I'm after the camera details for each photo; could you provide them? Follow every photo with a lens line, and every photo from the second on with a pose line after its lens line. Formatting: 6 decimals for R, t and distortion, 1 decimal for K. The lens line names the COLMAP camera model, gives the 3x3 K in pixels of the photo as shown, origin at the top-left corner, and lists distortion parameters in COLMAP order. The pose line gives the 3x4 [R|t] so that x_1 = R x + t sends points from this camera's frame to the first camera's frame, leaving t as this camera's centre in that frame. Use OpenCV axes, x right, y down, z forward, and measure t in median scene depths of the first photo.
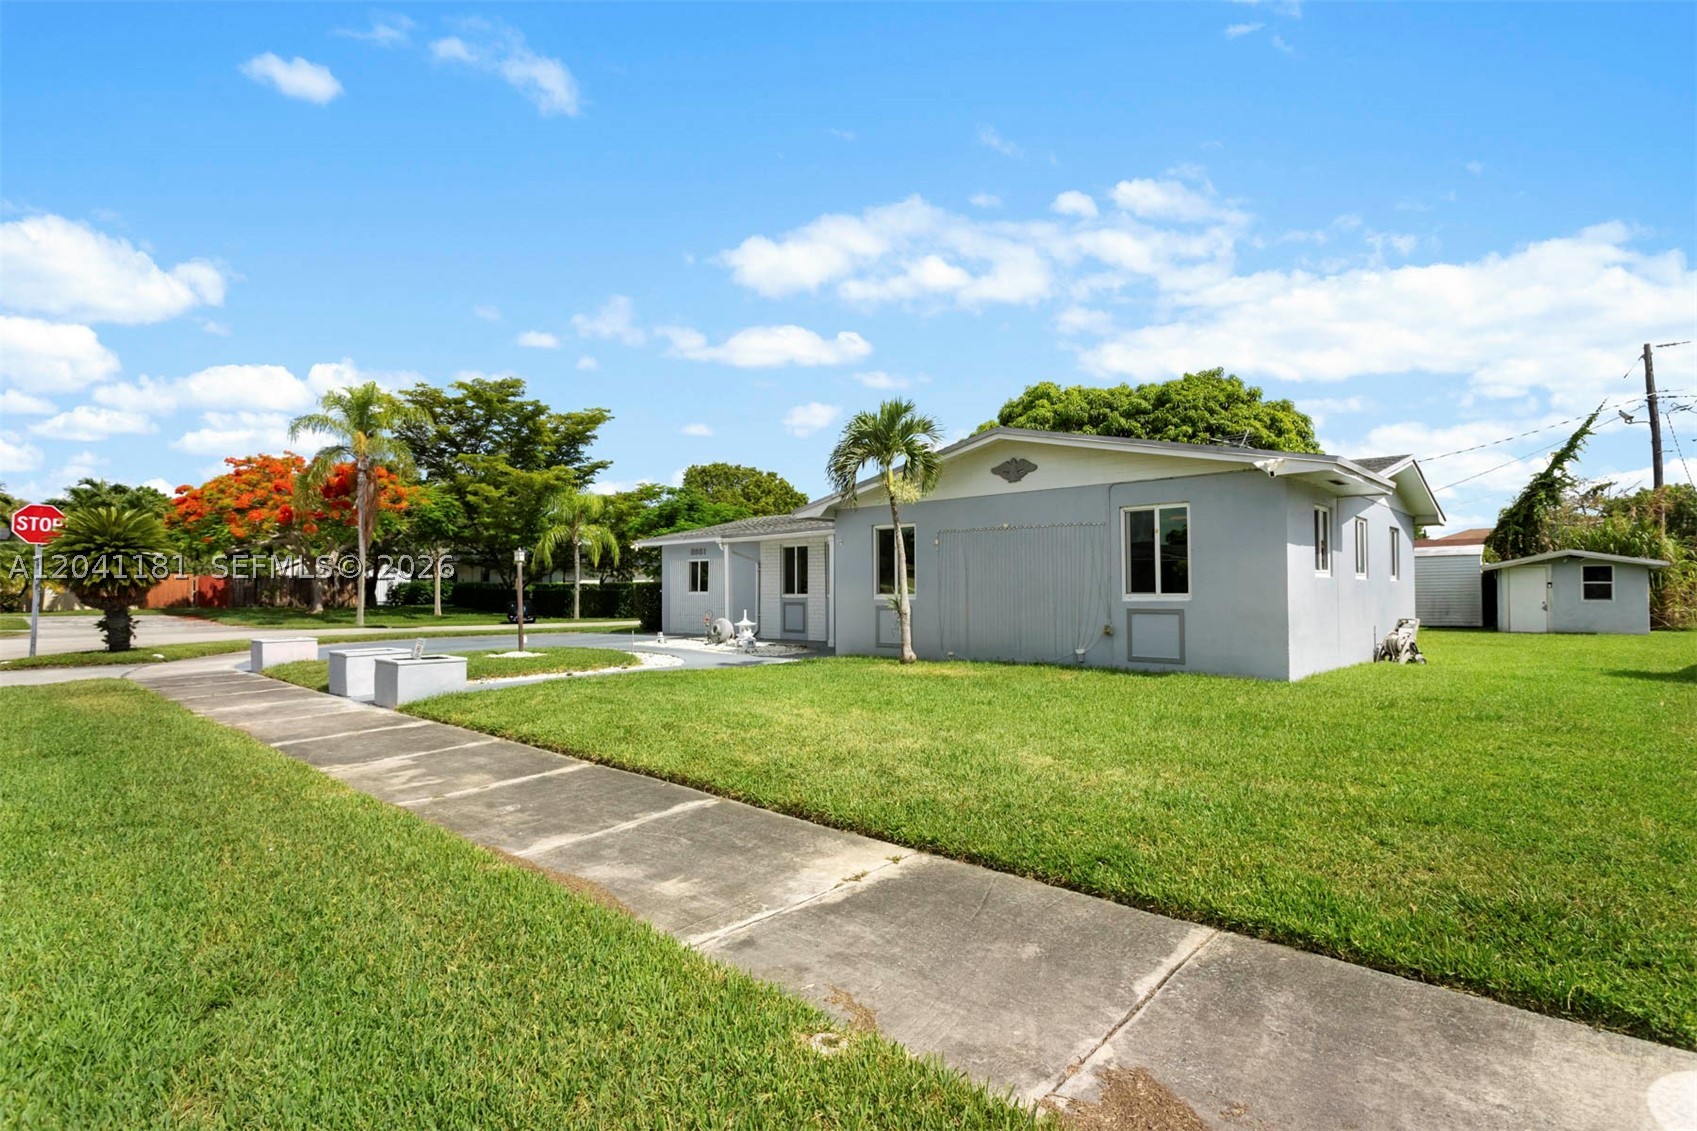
lens RADIAL K [[832.6, 0, 851.2], [0, 832.6, 582.9], [0, 0, 1]] dist [-0.015818, 0.008764]
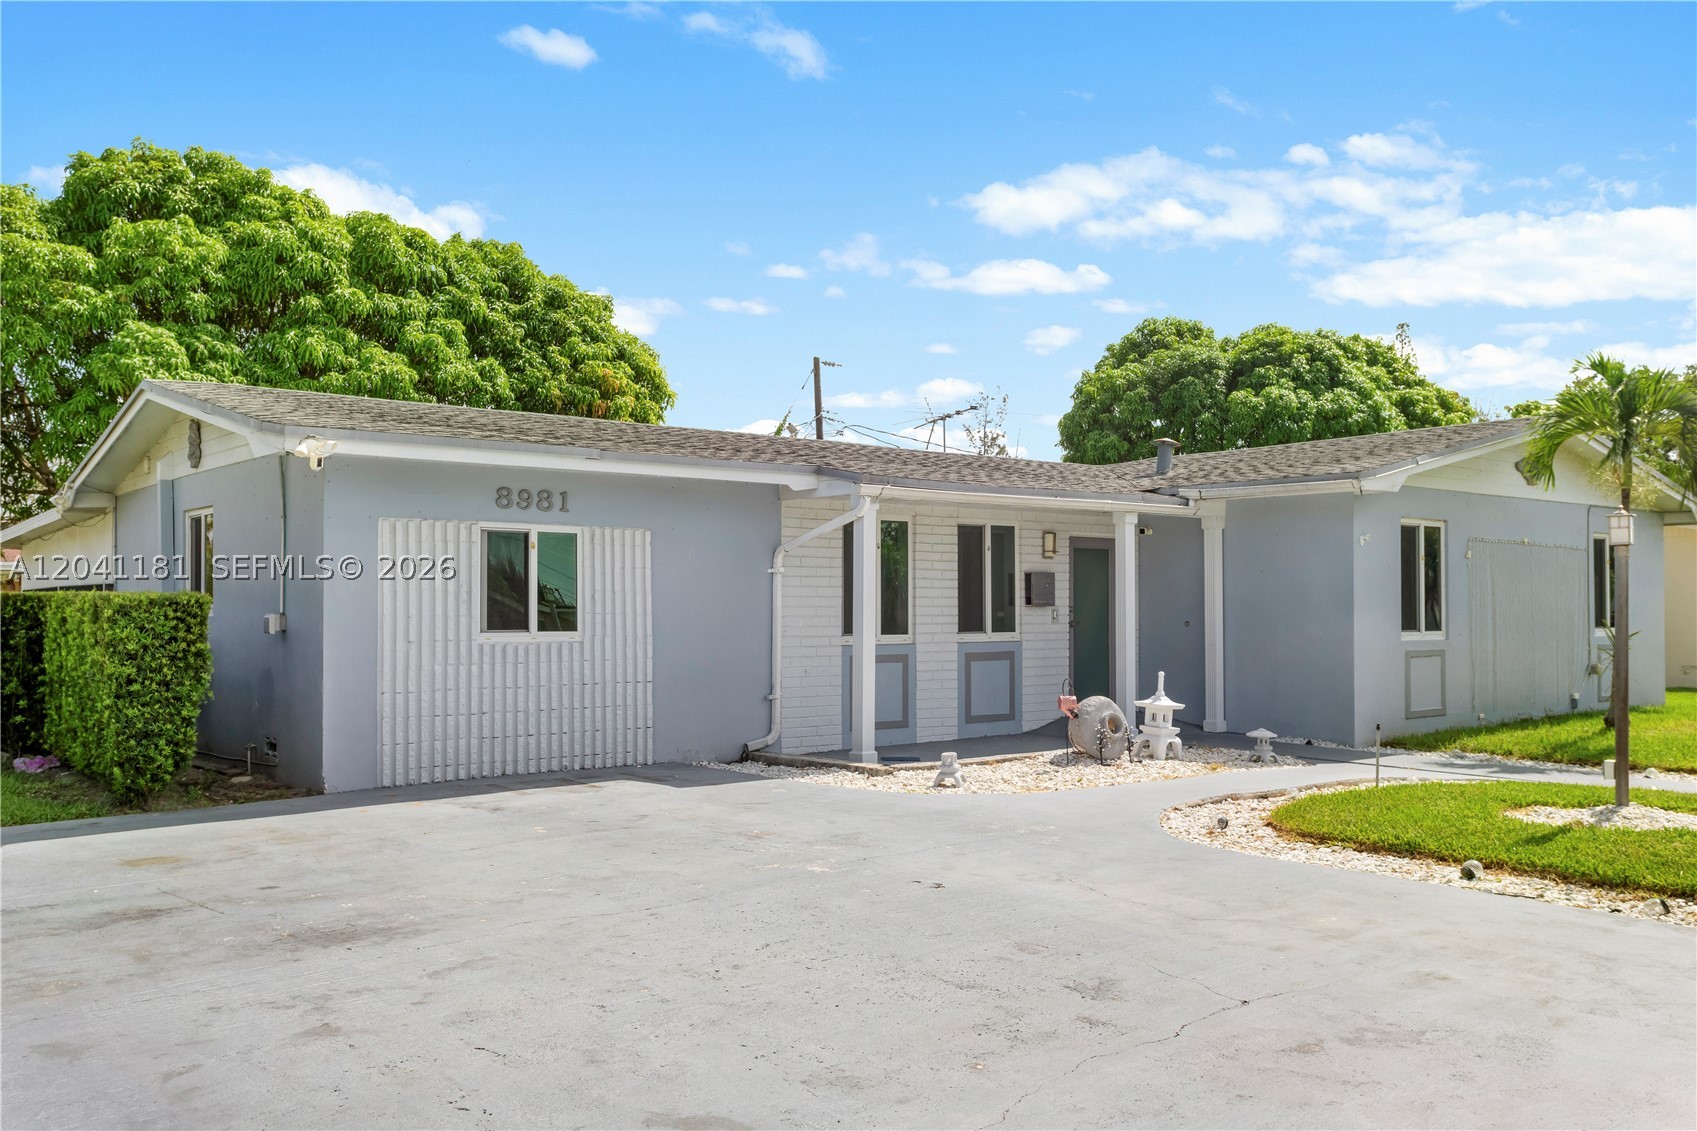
lens RADIAL K [[1458.0, 0, 852.3], [0, 1458.0, 593.5], [0, 0, 1]] dist [0.016316, -0.011278]
pose [[0.134615, 0.020750, 0.990681, -0.400086], [-0.007305, 0.999774, -0.019947, 0.003638], [-0.990871, -0.004552, 0.134736, 0.468608]]
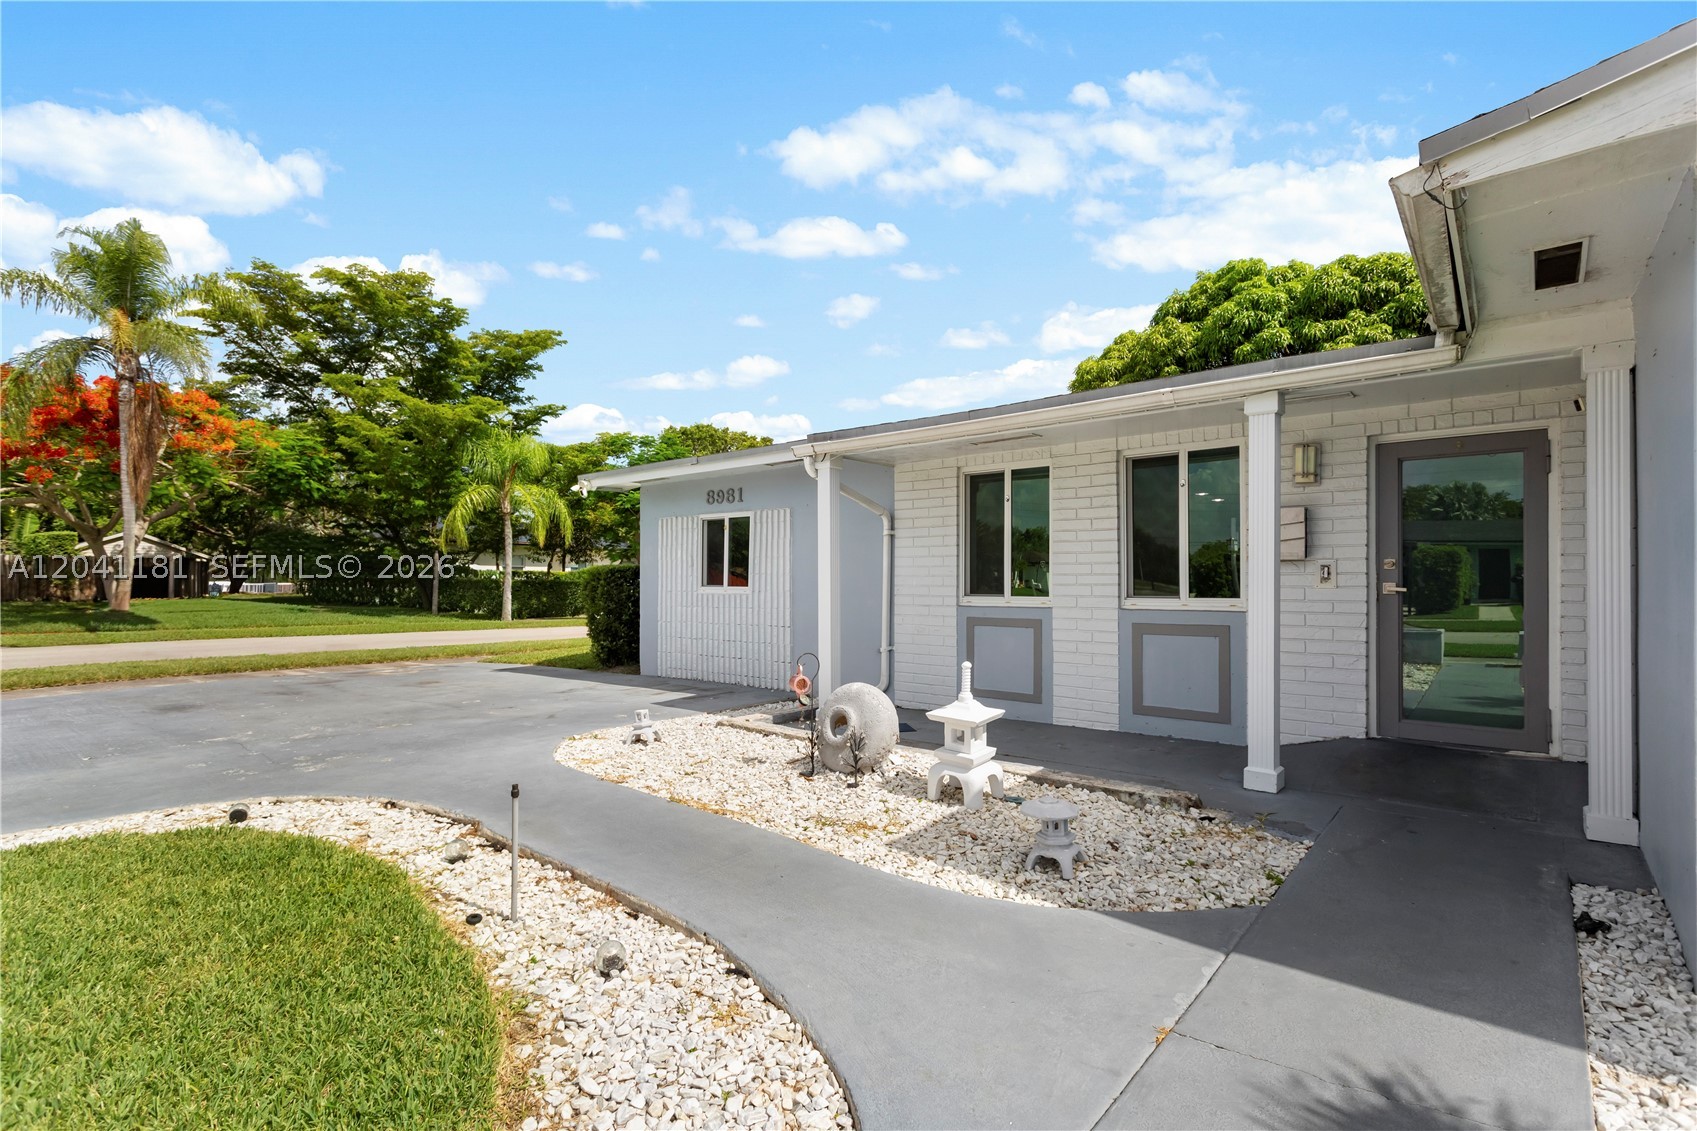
lens RADIAL K [[801.2, 0, 850.4], [0, 801.2, 571.6], [0, 0, 1]] dist [0.005285, 0.000614]
pose [[0.998898, 0.006712, 0.046448, -0.078669], [-0.006597, 0.999975, -0.002622, 0.001795], [-0.046464, 0.002313, 0.998917, 0.329328]]
